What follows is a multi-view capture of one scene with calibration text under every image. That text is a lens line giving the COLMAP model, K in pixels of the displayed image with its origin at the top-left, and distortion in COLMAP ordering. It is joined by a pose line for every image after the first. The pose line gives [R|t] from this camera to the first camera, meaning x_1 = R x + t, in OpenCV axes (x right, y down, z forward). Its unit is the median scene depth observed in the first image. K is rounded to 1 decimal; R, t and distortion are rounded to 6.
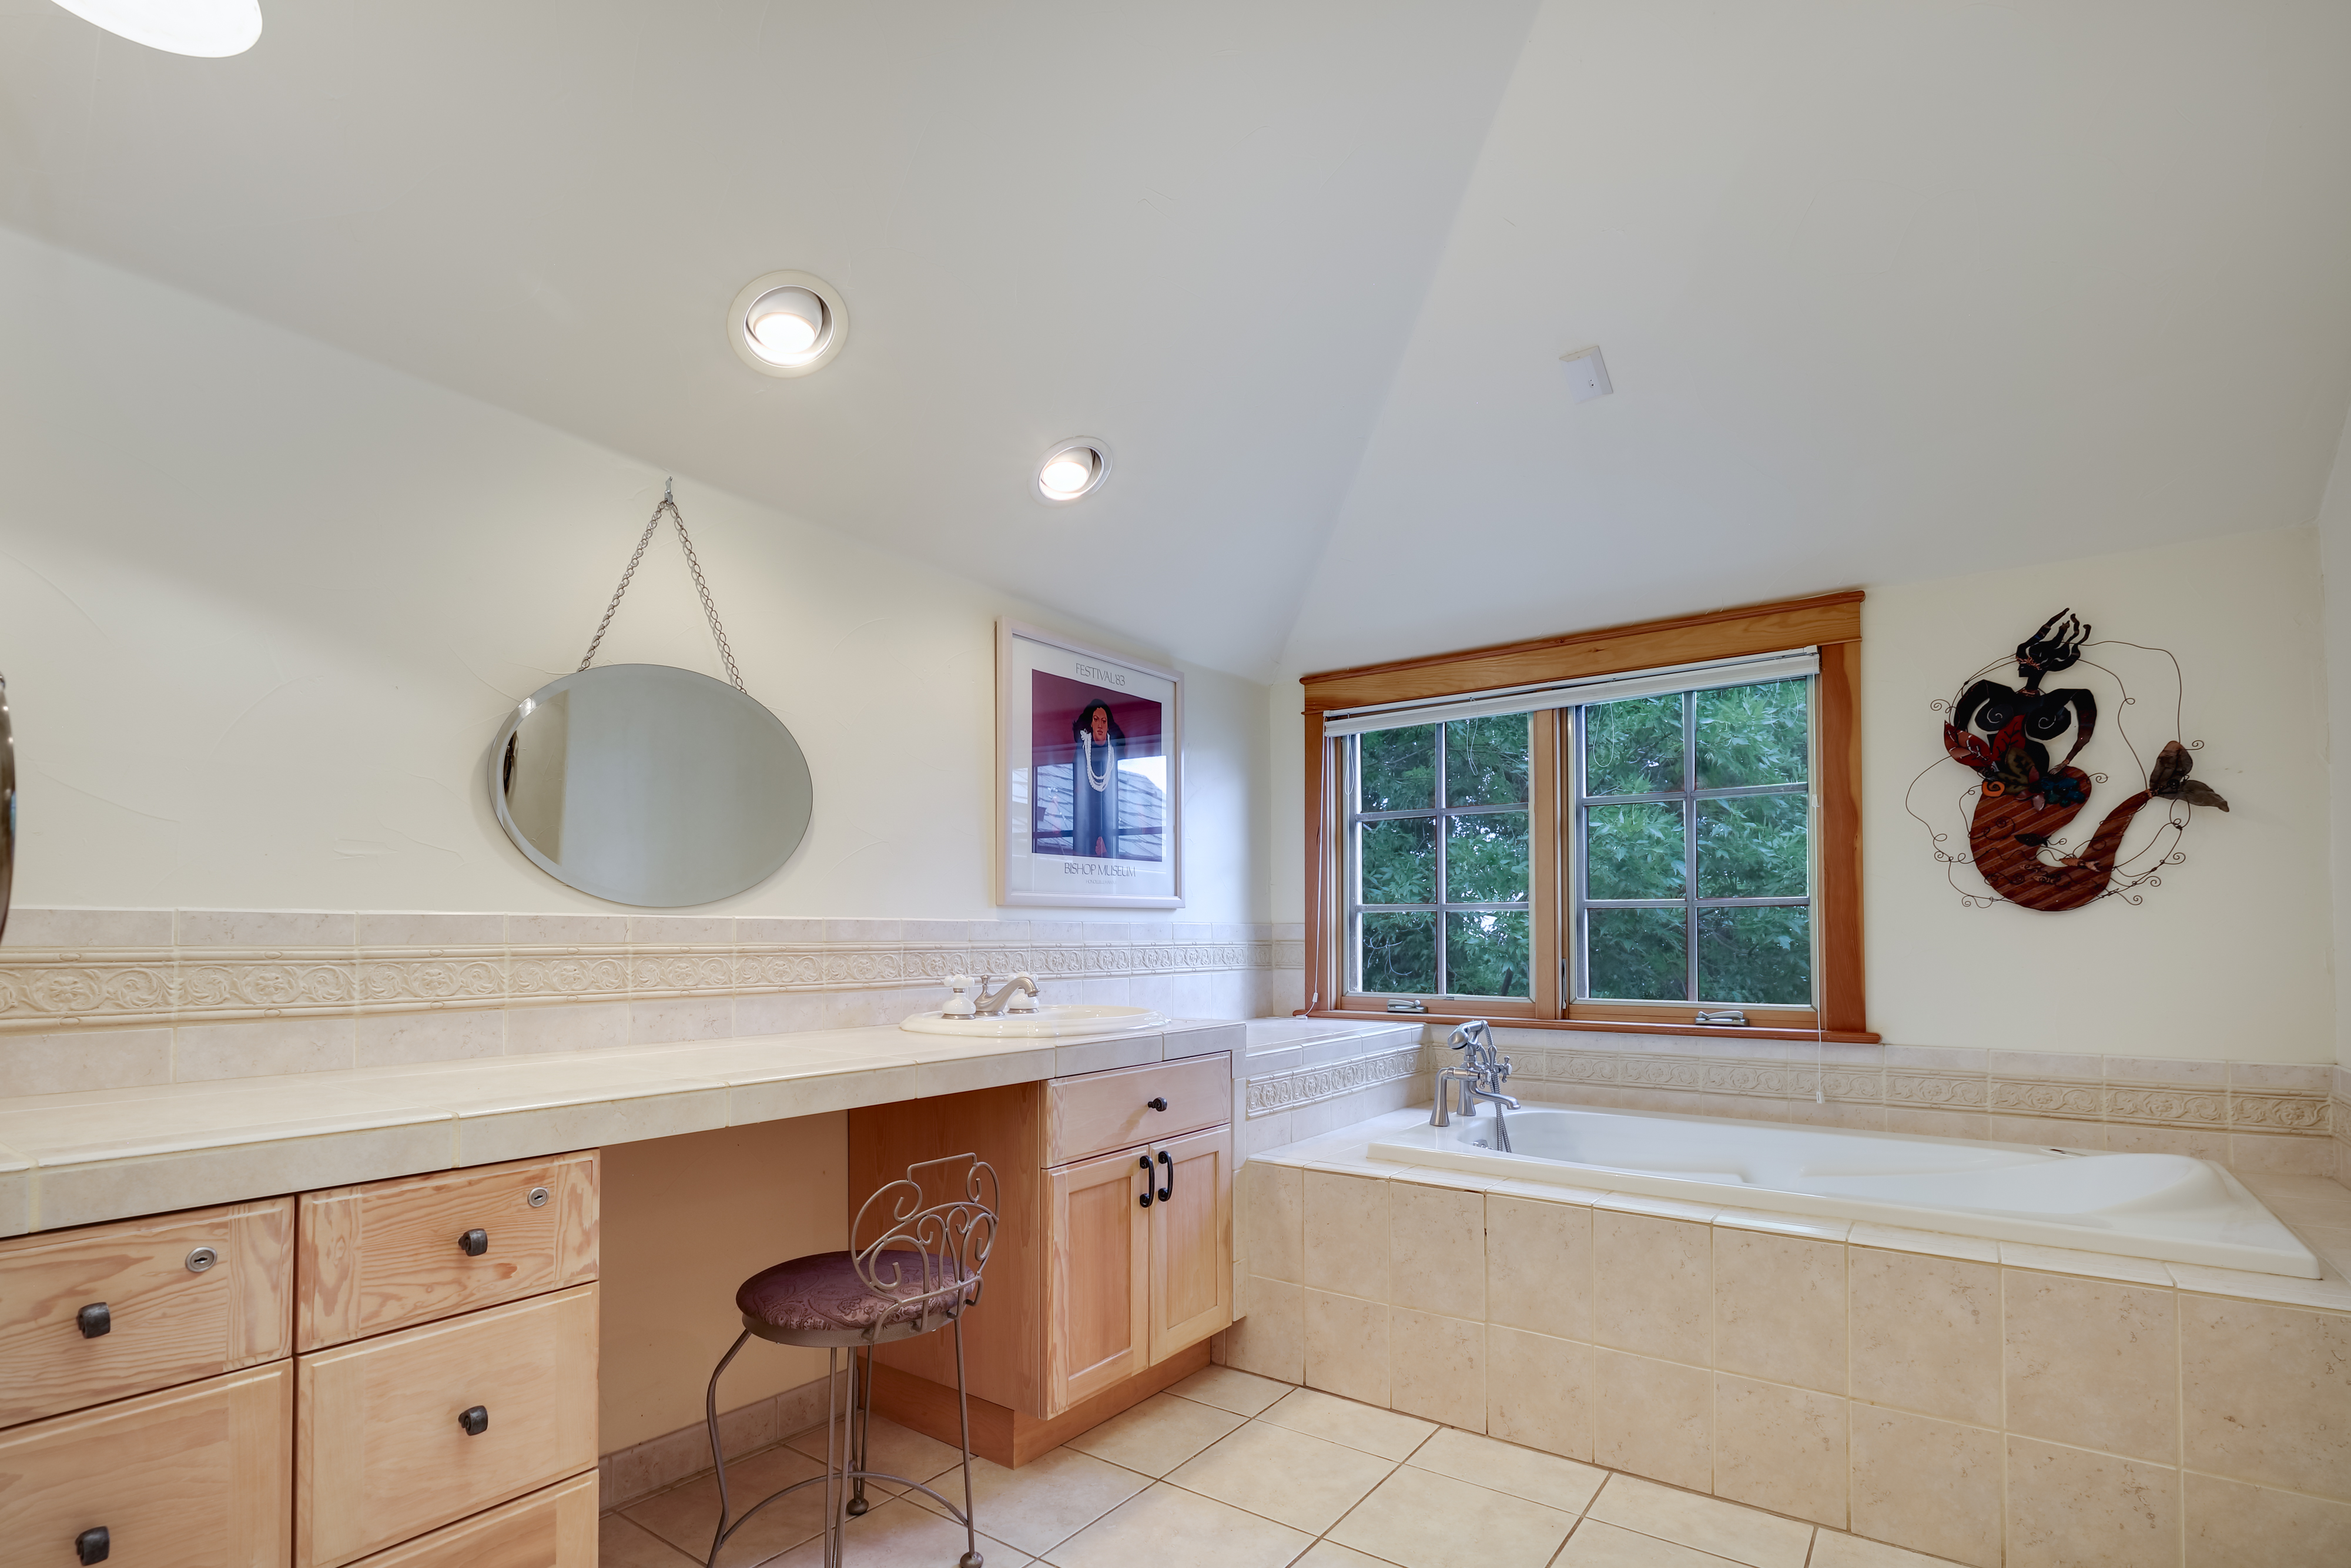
lens RADIAL K [[1156.4, 0, 1135.8], [0, 1156.4, 905.2], [0, 0, 1]] dist [0.001413, -0.000987]
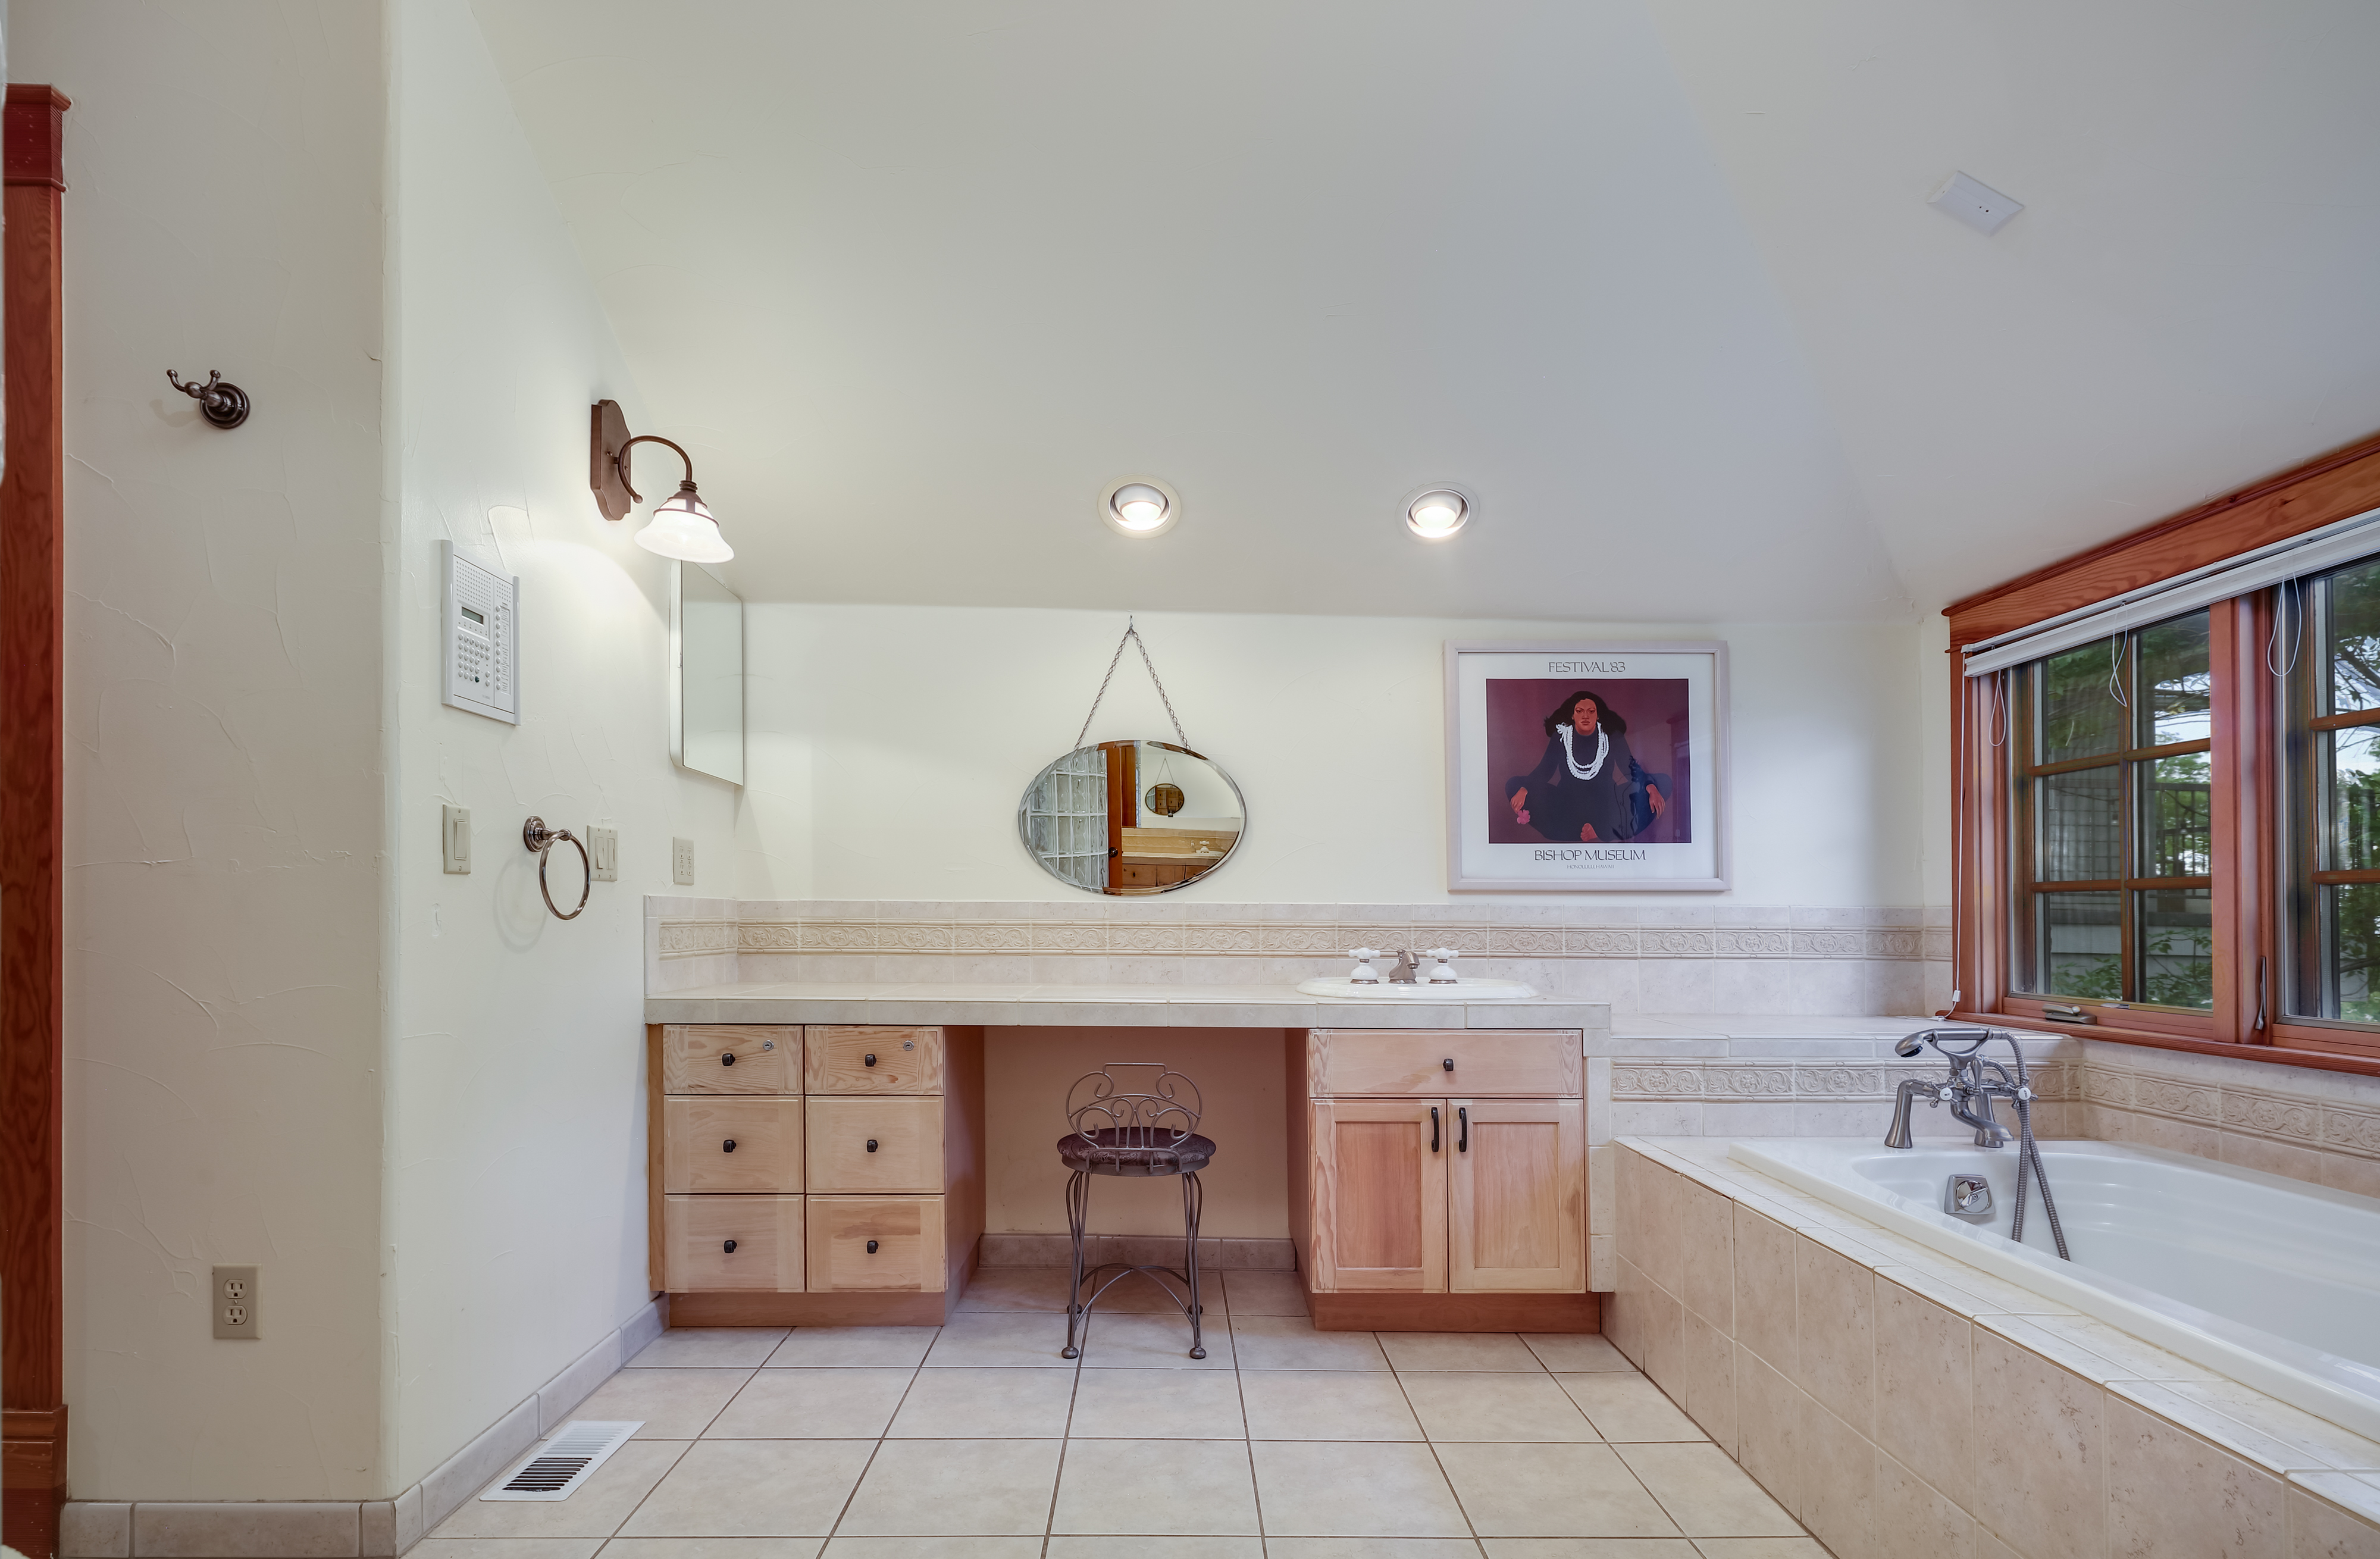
lens RADIAL K [[1142.3, 0, 1170.0], [0, 1142.3, 920.9], [0, 0, 1]] dist [0.003536, -0.000239]
pose [[0.612173, 0.010536, -0.790654, 0.792405], [0.012930, 0.999644, 0.023332, -0.000081], [0.790618, -0.024506, 0.611819, 0.101444]]
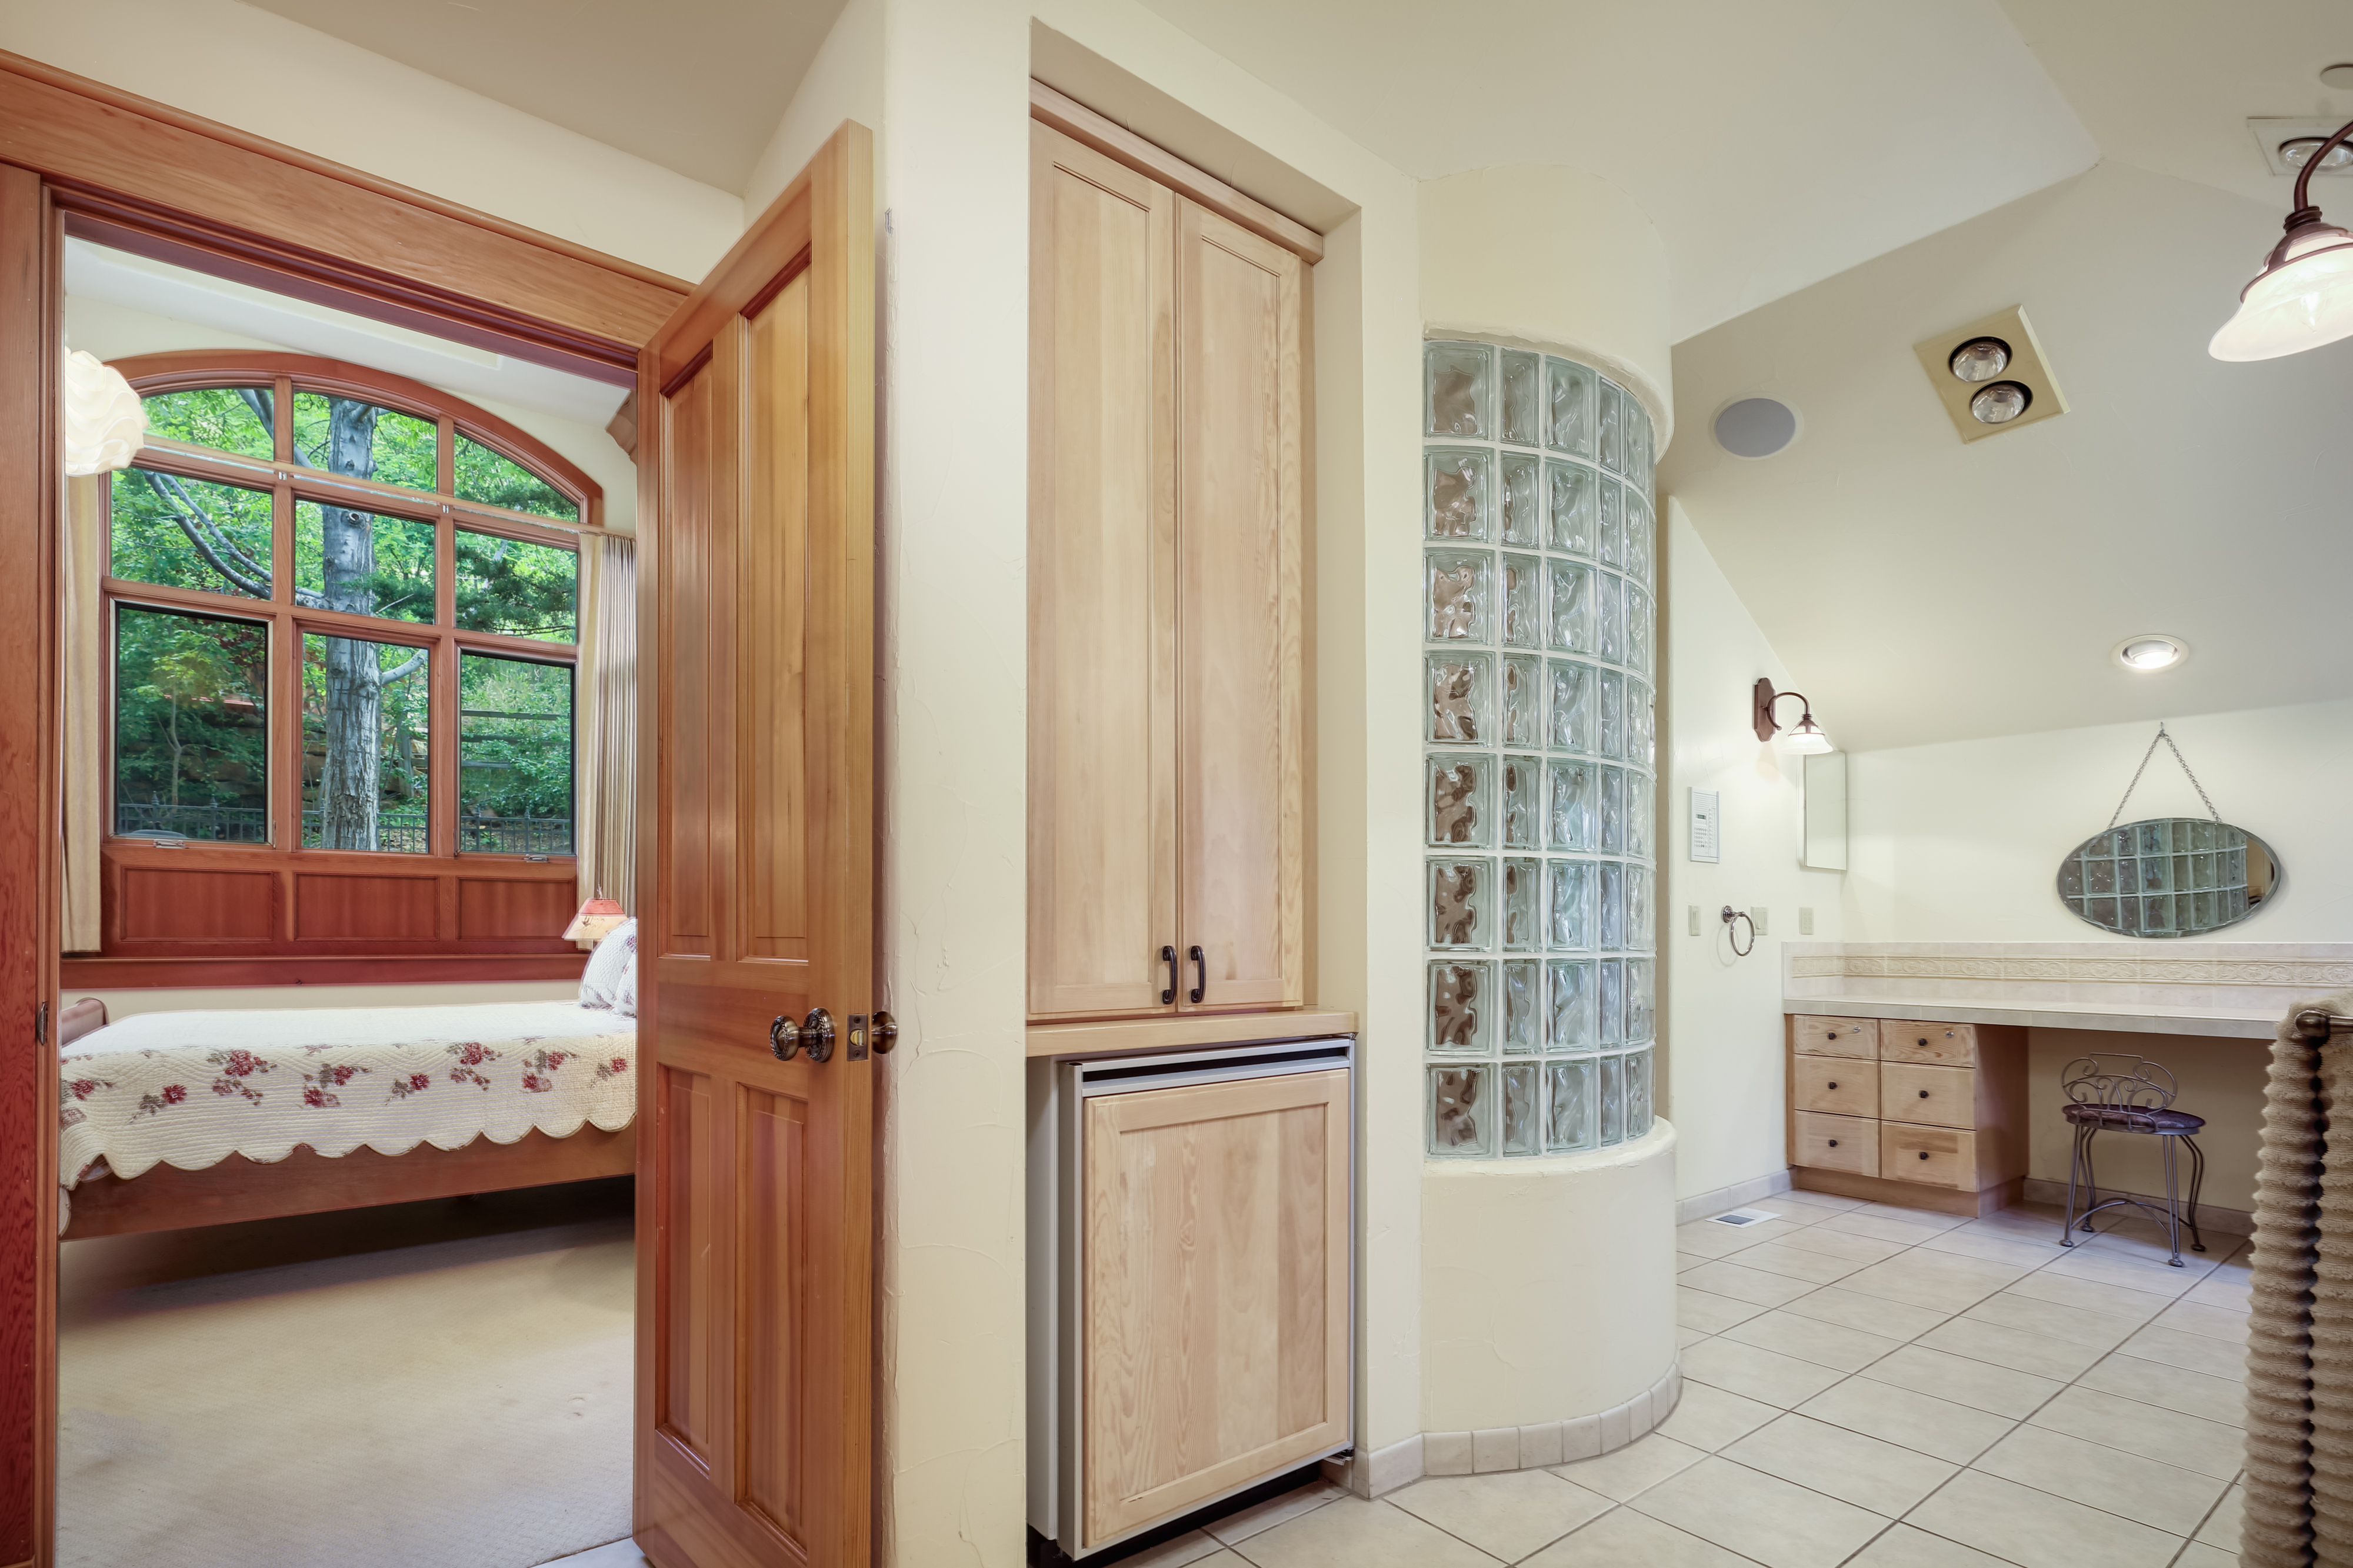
lens RADIAL K [[1148.8, 0, 1212.9], [0, 1148.8, 940.8], [0, 0, 1]] dist [-0.000188, 0.000119]
pose [[-0.240944, 0.006626, -0.970516, 1.842349], [0.025529, 0.999674, 0.000487, -0.034940], [0.970203, -0.024659, -0.241035, -0.115145]]
